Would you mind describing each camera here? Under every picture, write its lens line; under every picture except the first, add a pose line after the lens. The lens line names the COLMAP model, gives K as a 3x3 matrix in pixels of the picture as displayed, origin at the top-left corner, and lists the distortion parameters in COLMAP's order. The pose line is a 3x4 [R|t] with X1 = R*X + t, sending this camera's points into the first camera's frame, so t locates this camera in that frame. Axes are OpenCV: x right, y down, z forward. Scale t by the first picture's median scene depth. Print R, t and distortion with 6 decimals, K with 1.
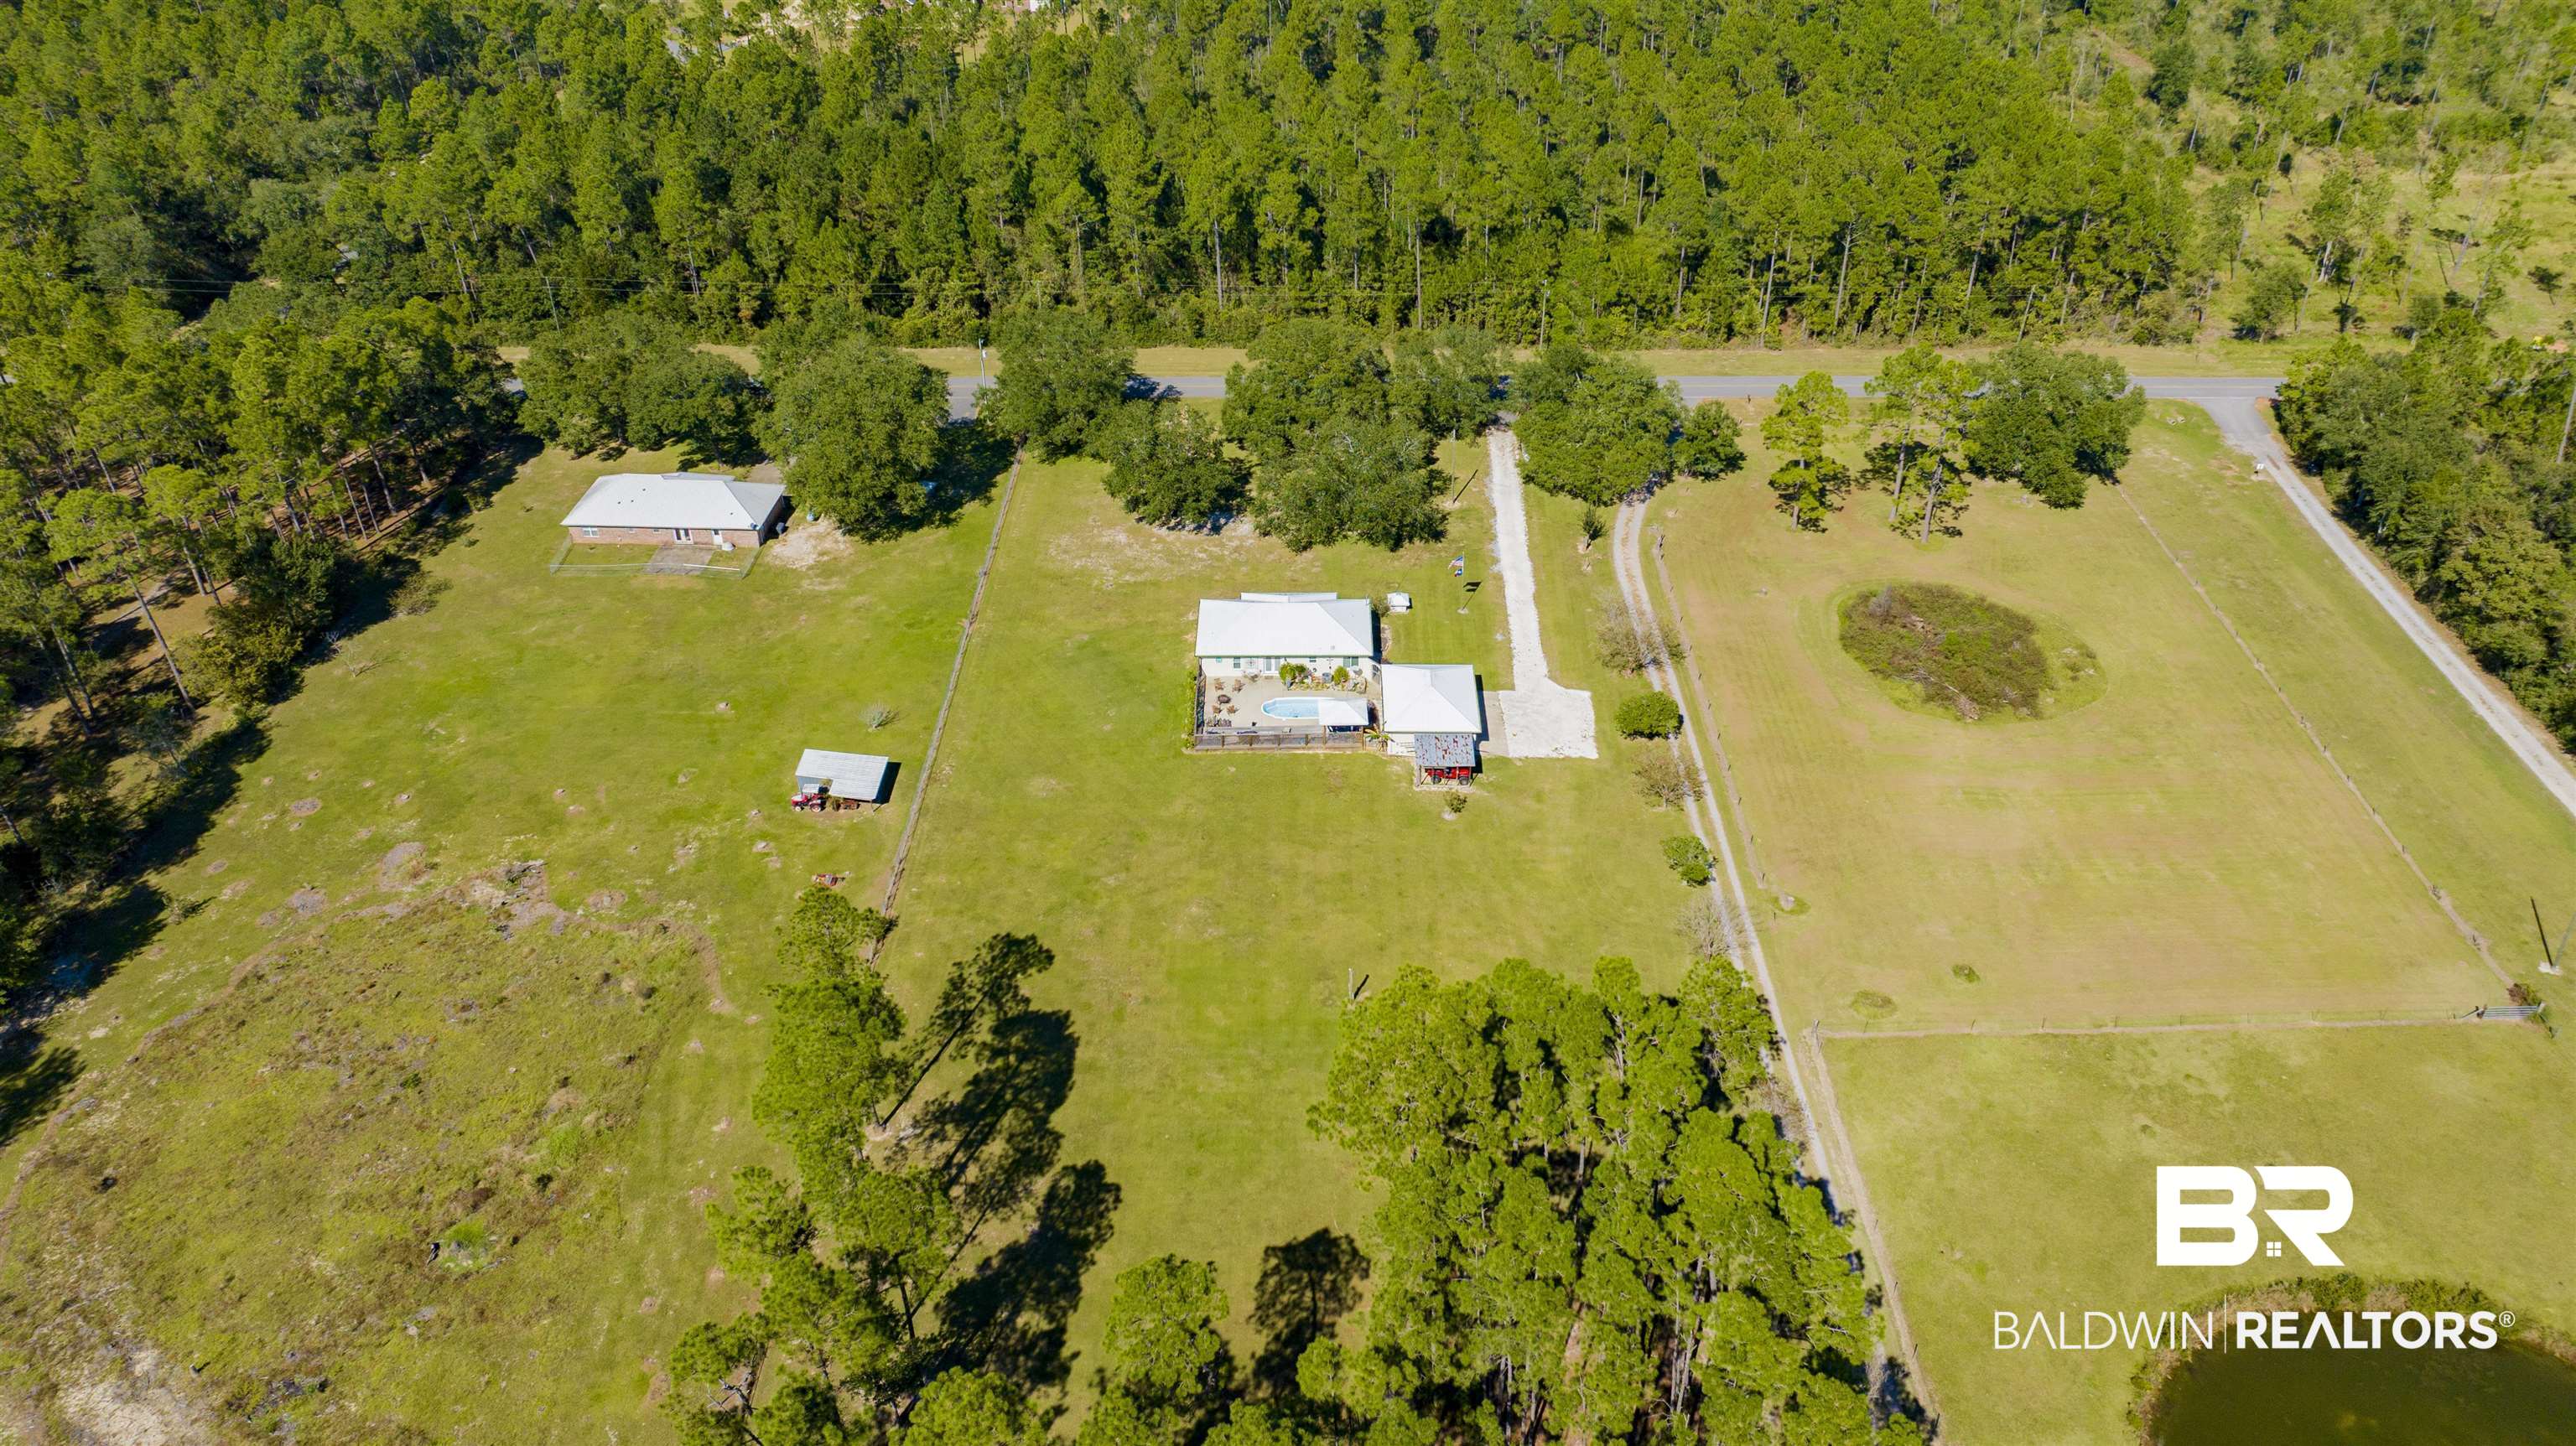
lens RADIAL K [[1827.4, 0, 1299.1], [0, 1827.4, 704.7], [0, 0, 1]] dist [-0.015116, -0.010660]
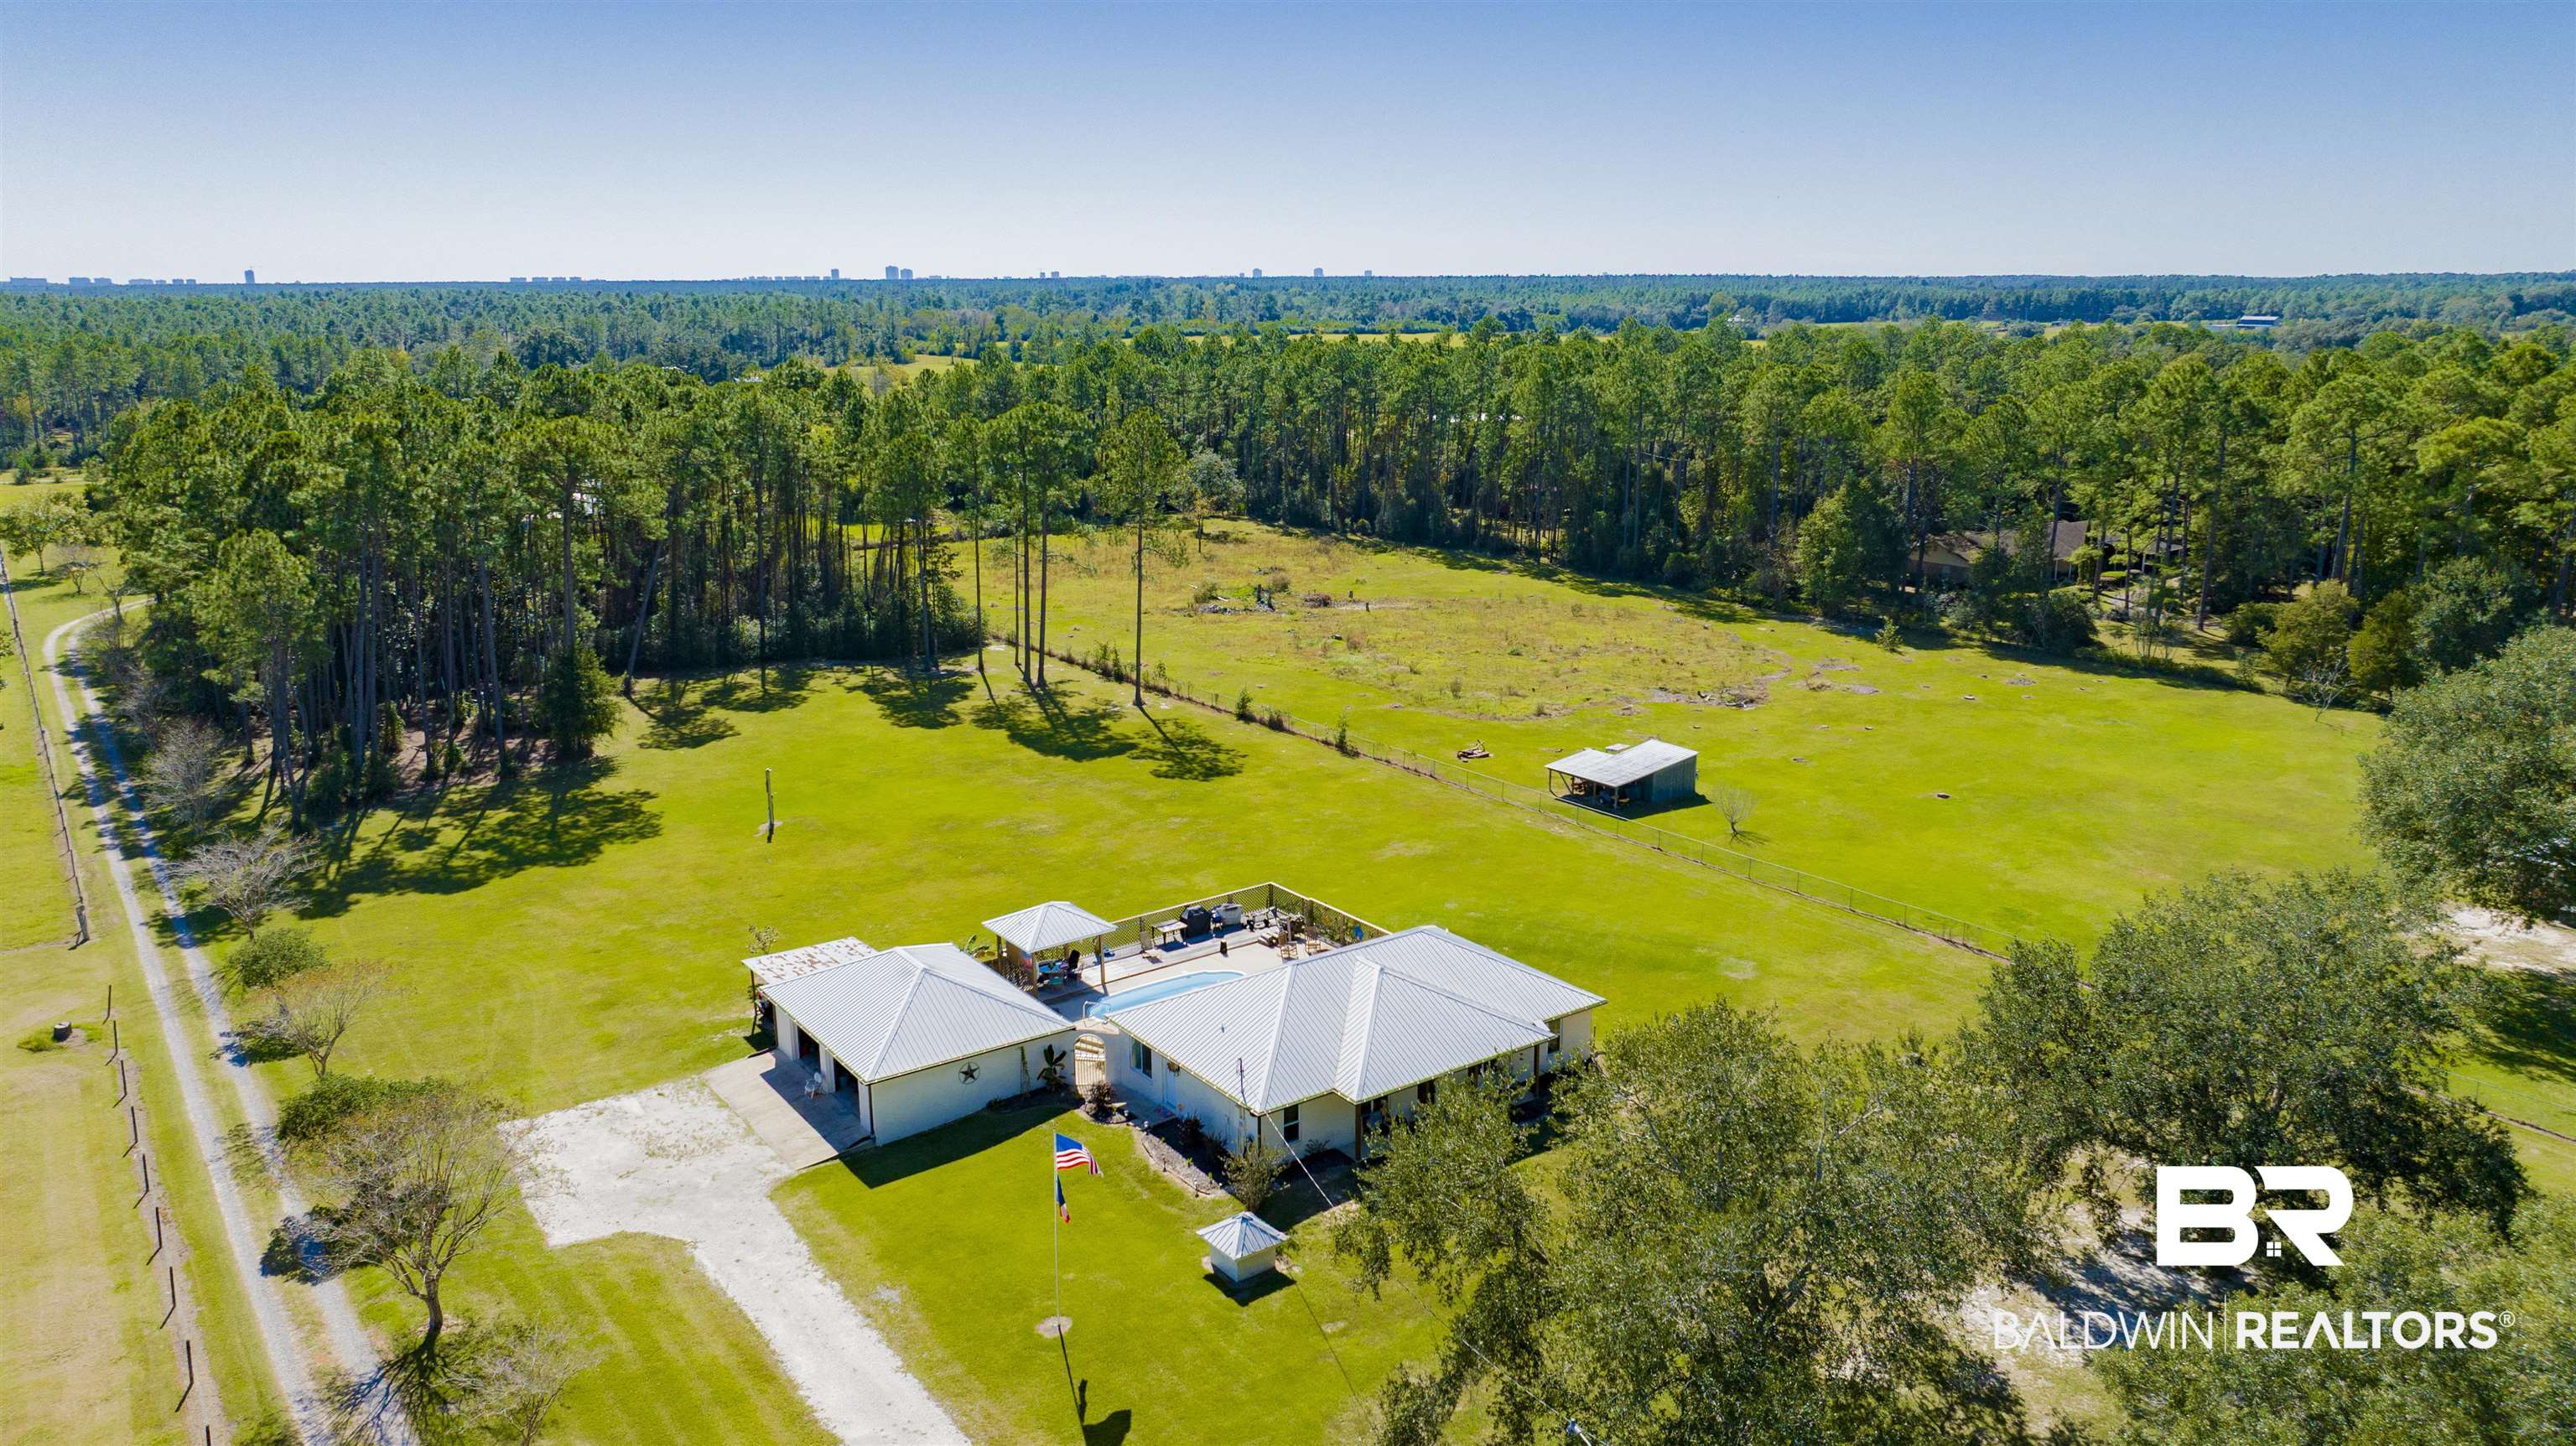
lens RADIAL K [[1827.4, 0, 1299.1], [0, 1827.4, 704.7], [0, 0, 1]] dist [-0.015116, -0.010660]
pose [[-0.807076, 0.140118, -0.573581, 0.223113], [-0.322799, 0.708701, 0.627330, -0.337326], [0.494398, 0.691454, -0.526746, 1.152012]]
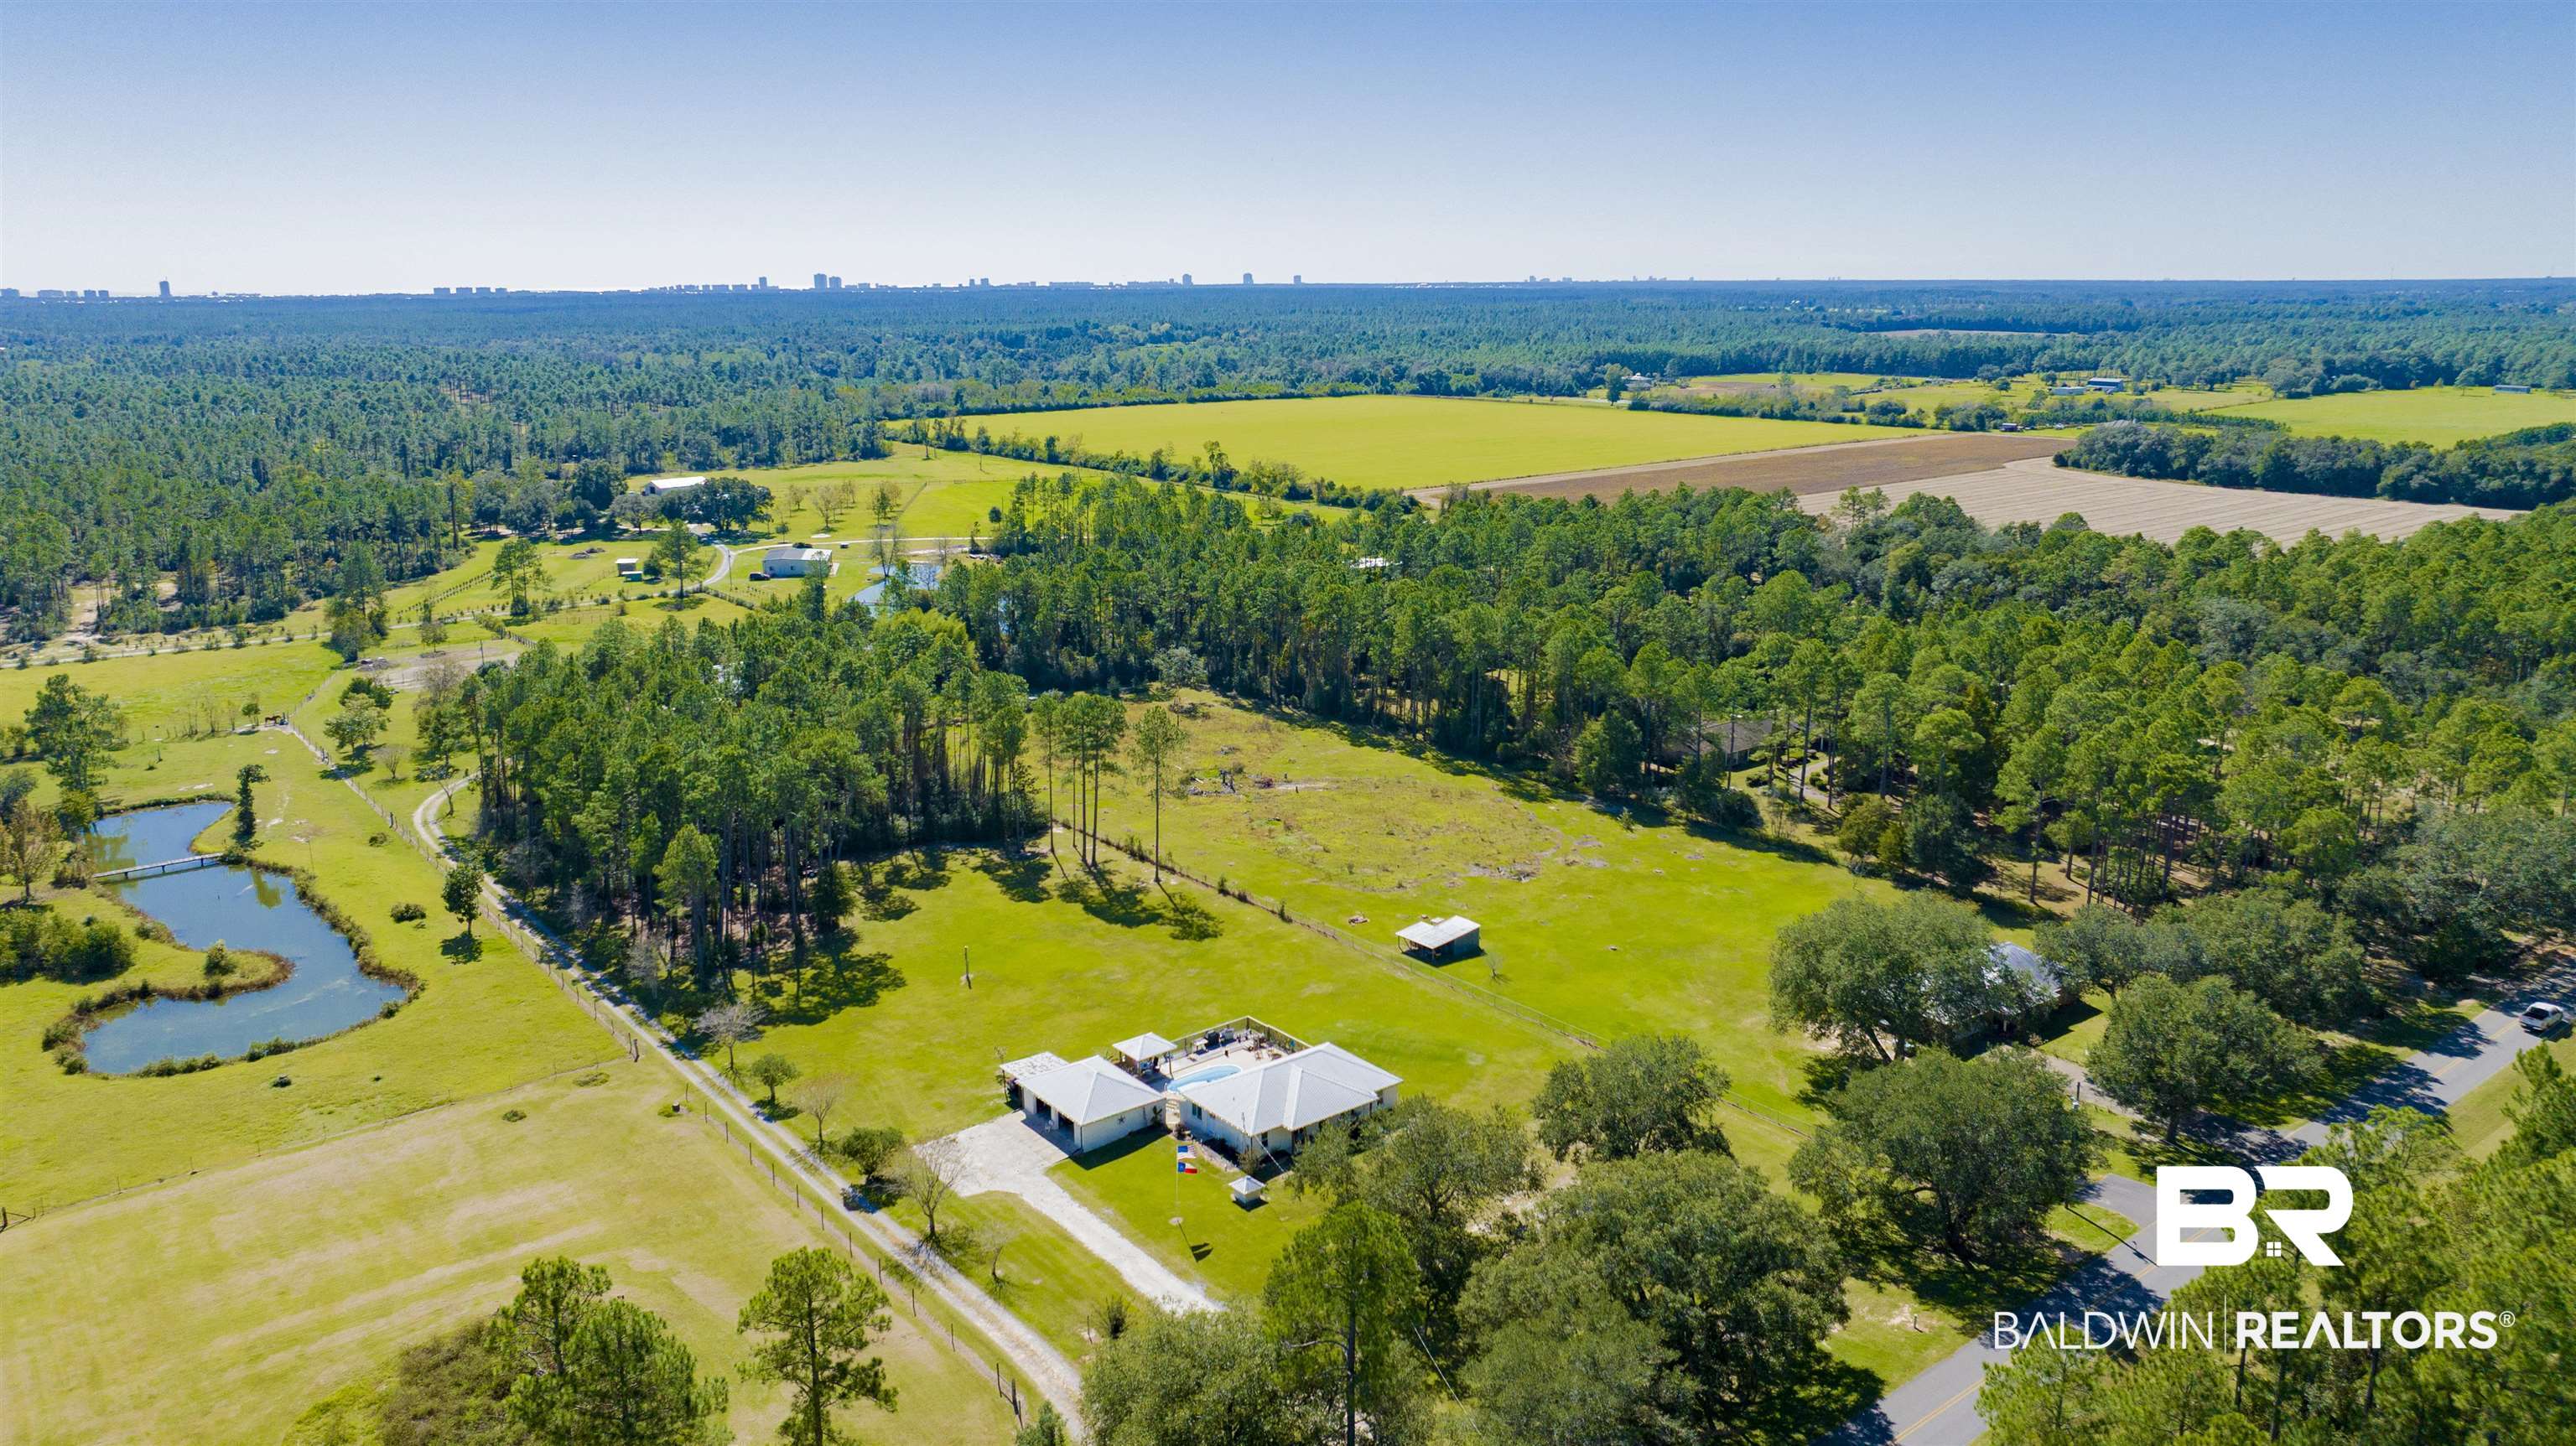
lens RADIAL K [[1827.4, 0, 1299.1], [0, 1827.4, 704.7], [0, 0, 1]] dist [-0.015116, -0.010660]
pose [[-0.784202, 0.149470, -0.602234, 0.501762], [-0.336577, 0.712902, 0.615213, -0.729779], [0.521290, 0.685149, -0.508751, 1.322856]]
